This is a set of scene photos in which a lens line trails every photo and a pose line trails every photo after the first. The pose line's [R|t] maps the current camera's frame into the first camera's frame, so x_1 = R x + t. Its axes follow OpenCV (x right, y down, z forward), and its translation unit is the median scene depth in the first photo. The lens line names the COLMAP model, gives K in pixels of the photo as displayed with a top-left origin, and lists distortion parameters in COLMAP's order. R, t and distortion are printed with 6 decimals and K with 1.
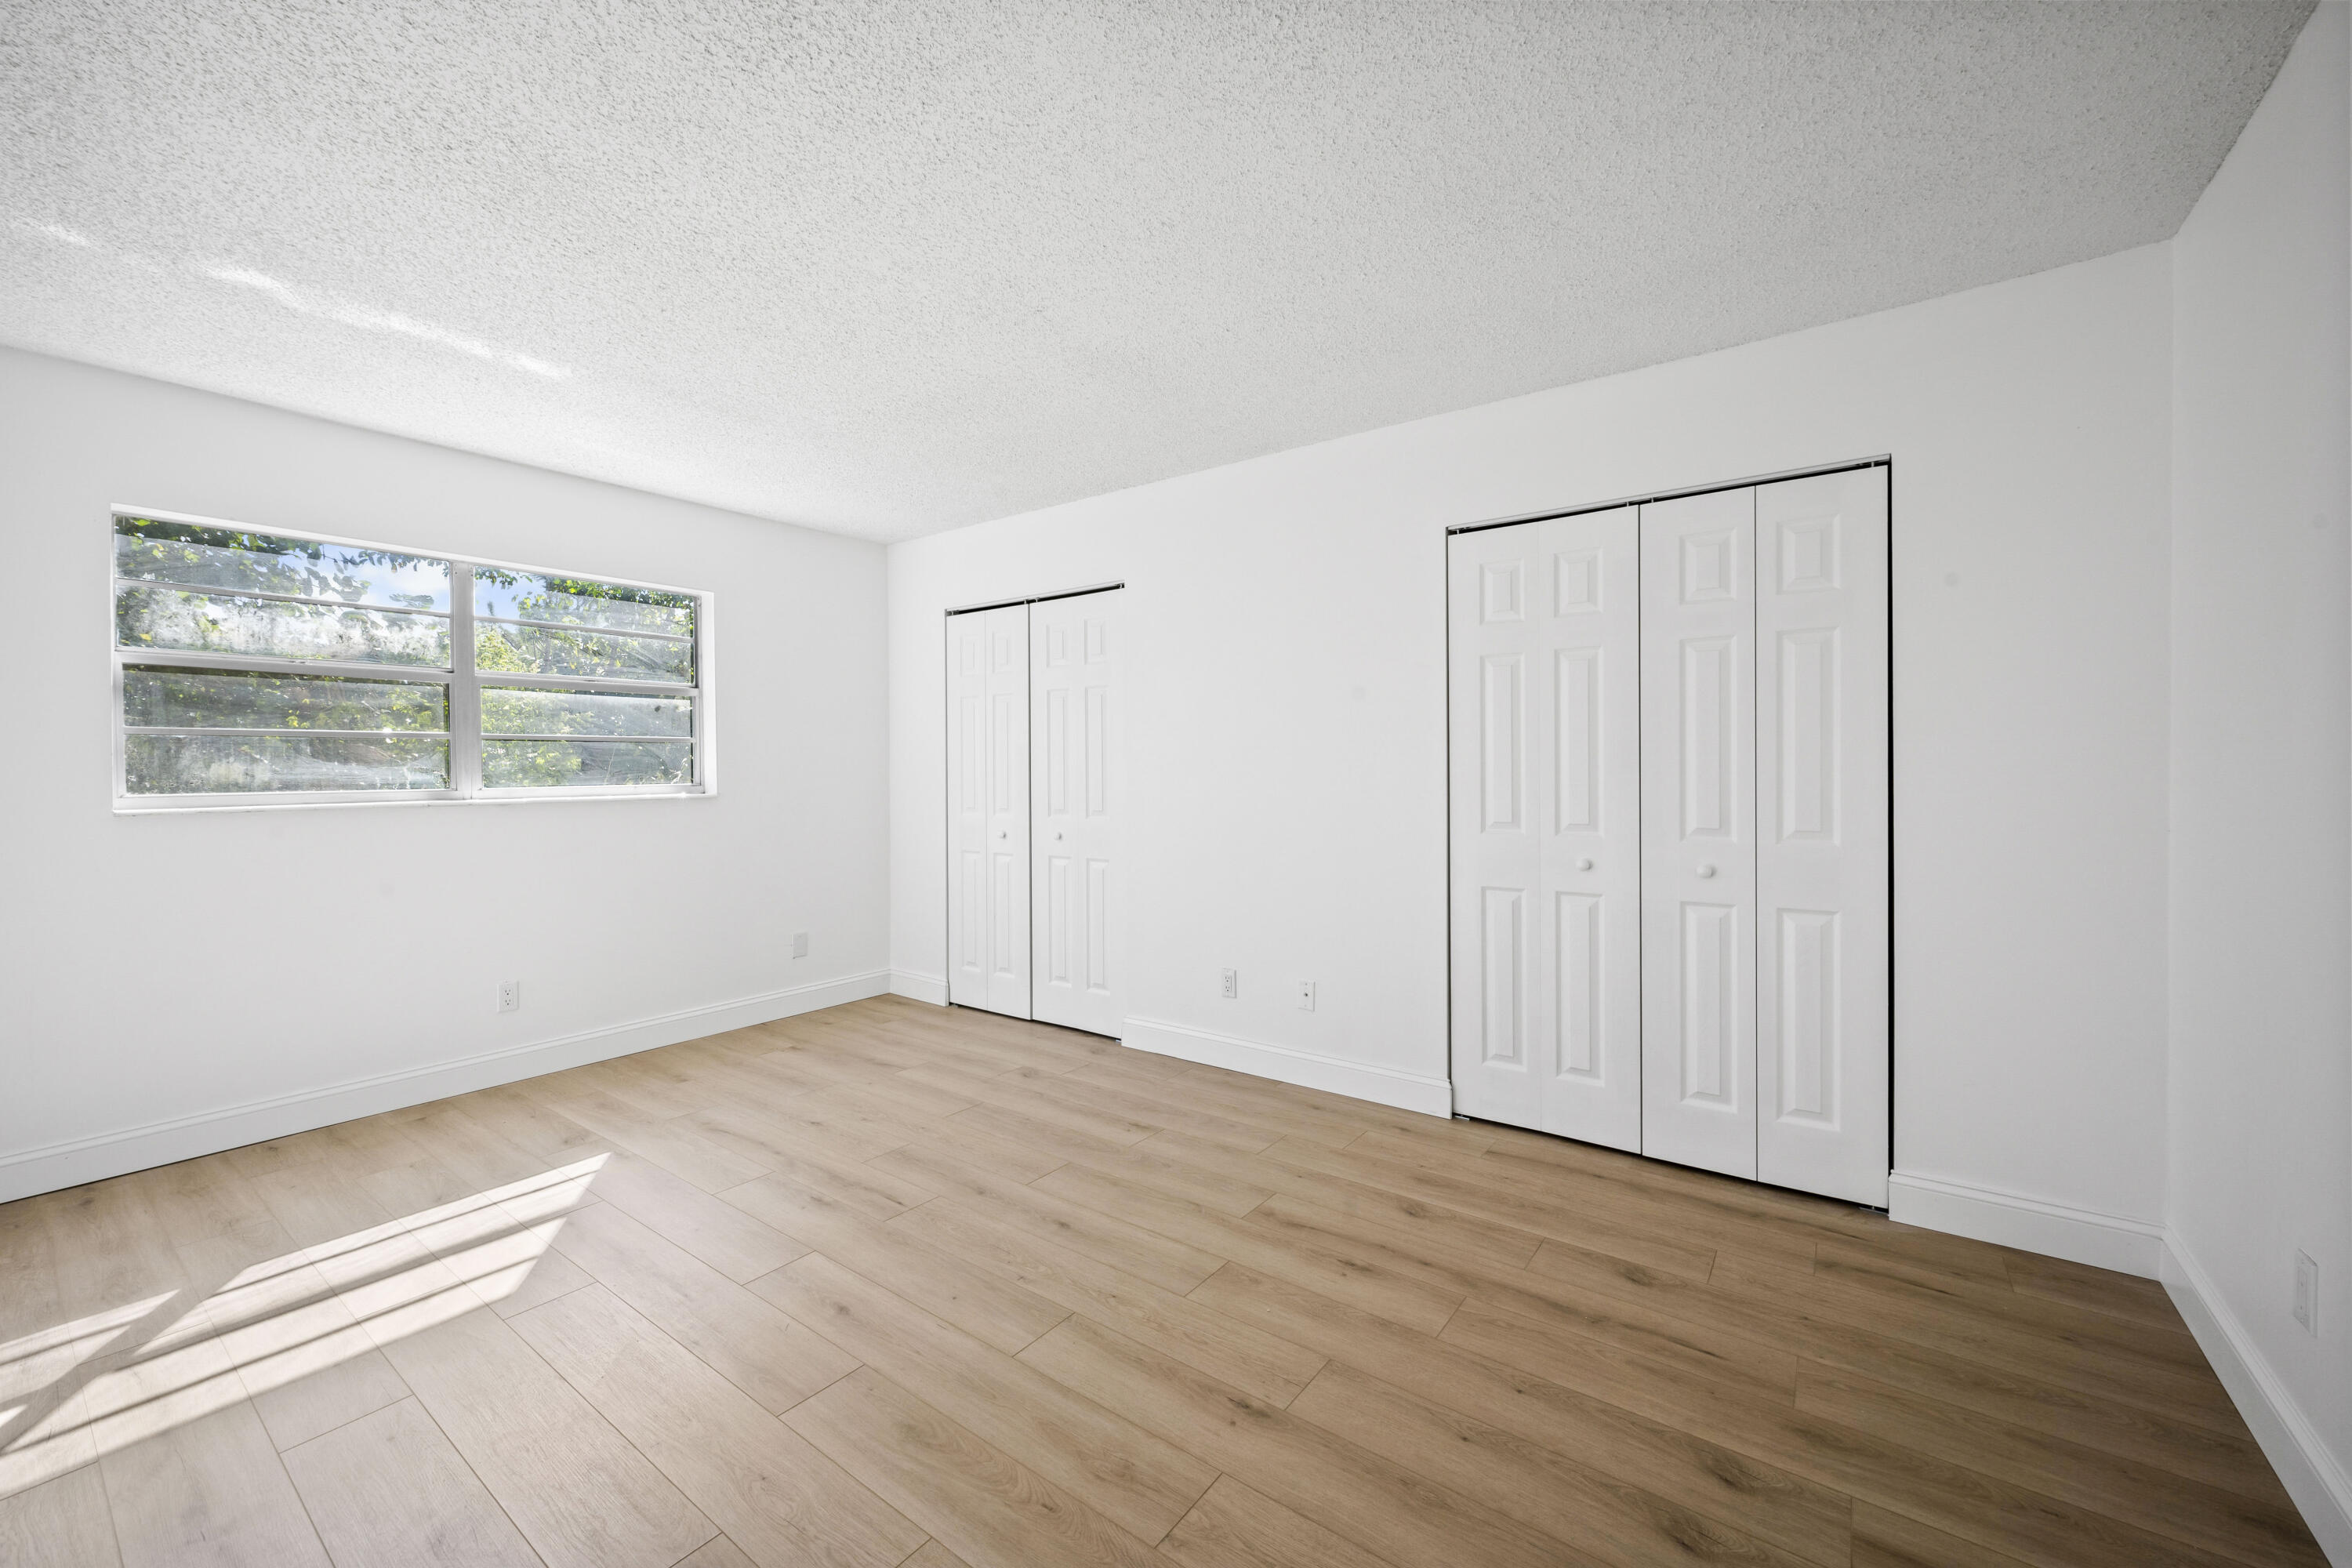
lens RADIAL K [[918.2, 0, 1181.6], [0, 918.2, 795.9], [0, 0, 1]] dist [-0.002508, -0.000028]
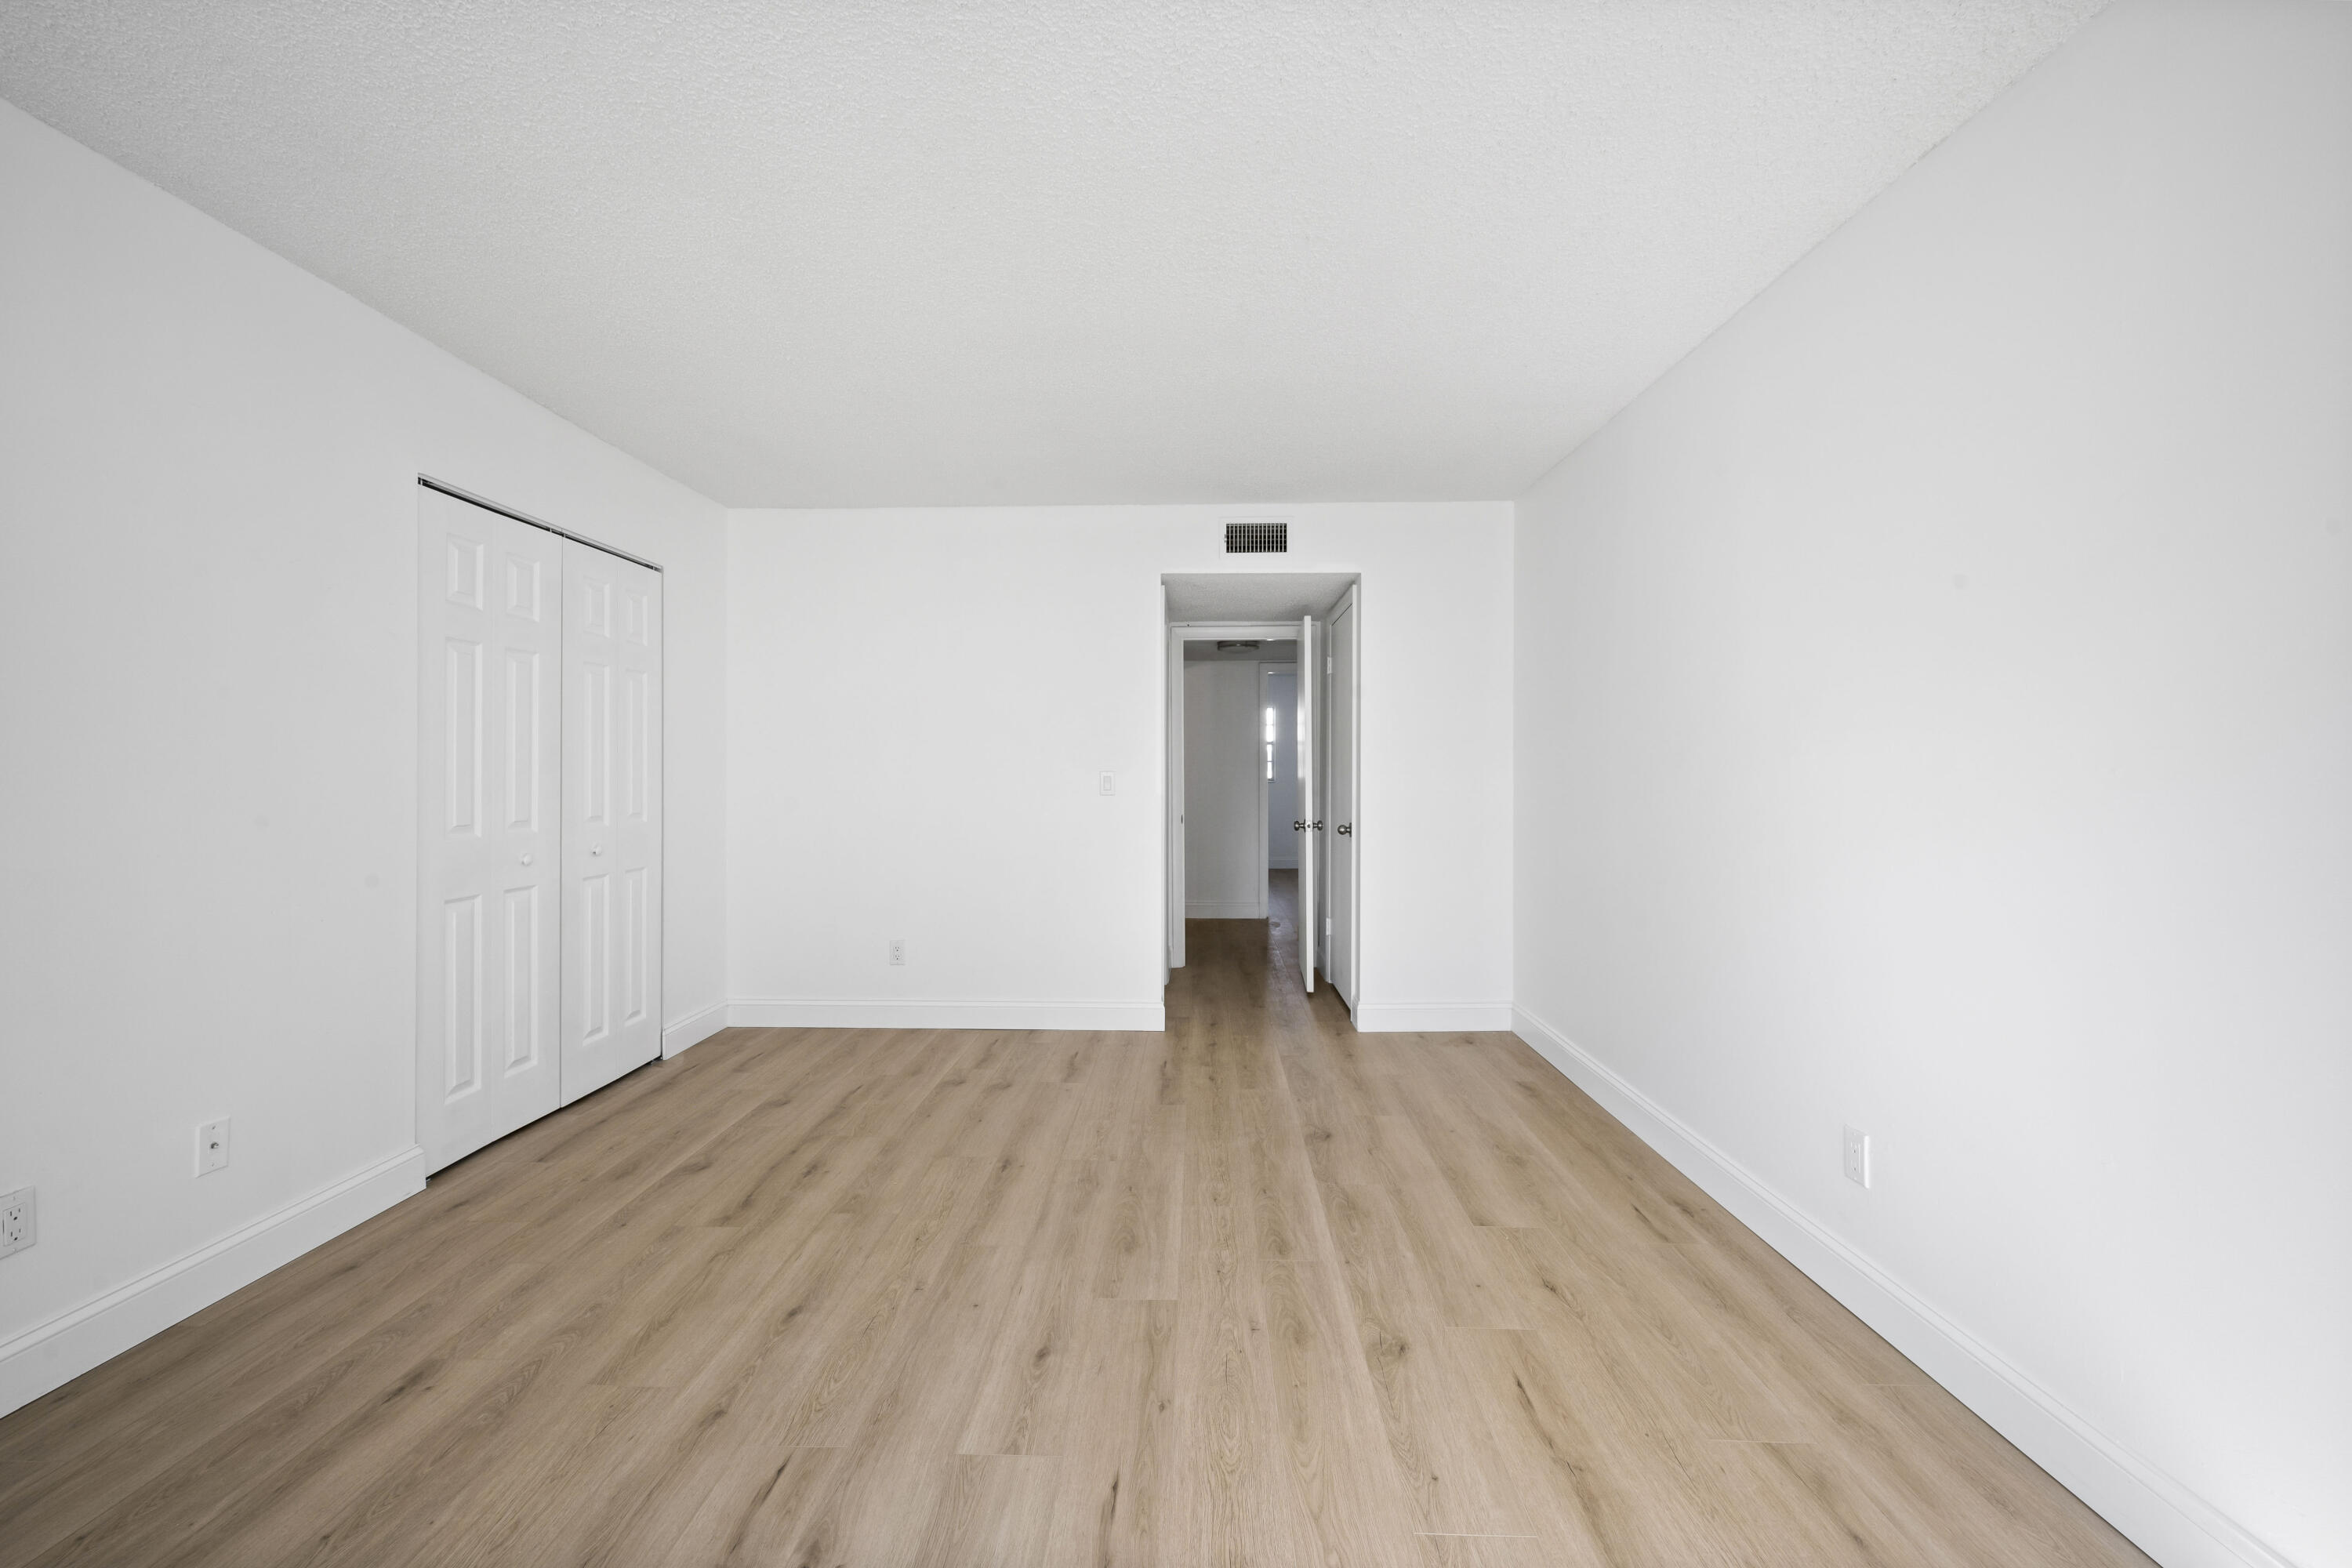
lens RADIAL K [[918.2, 0, 1179.2], [0, 918.2, 768.1], [0, 0, 1]] dist [-0.002508, -0.000028]
pose [[-0.570729, 0.007530, 0.821104, -1.019783], [0.027528, 0.999571, 0.009968, -0.021365], [-0.820677, 0.028292, -0.570691, 1.185876]]
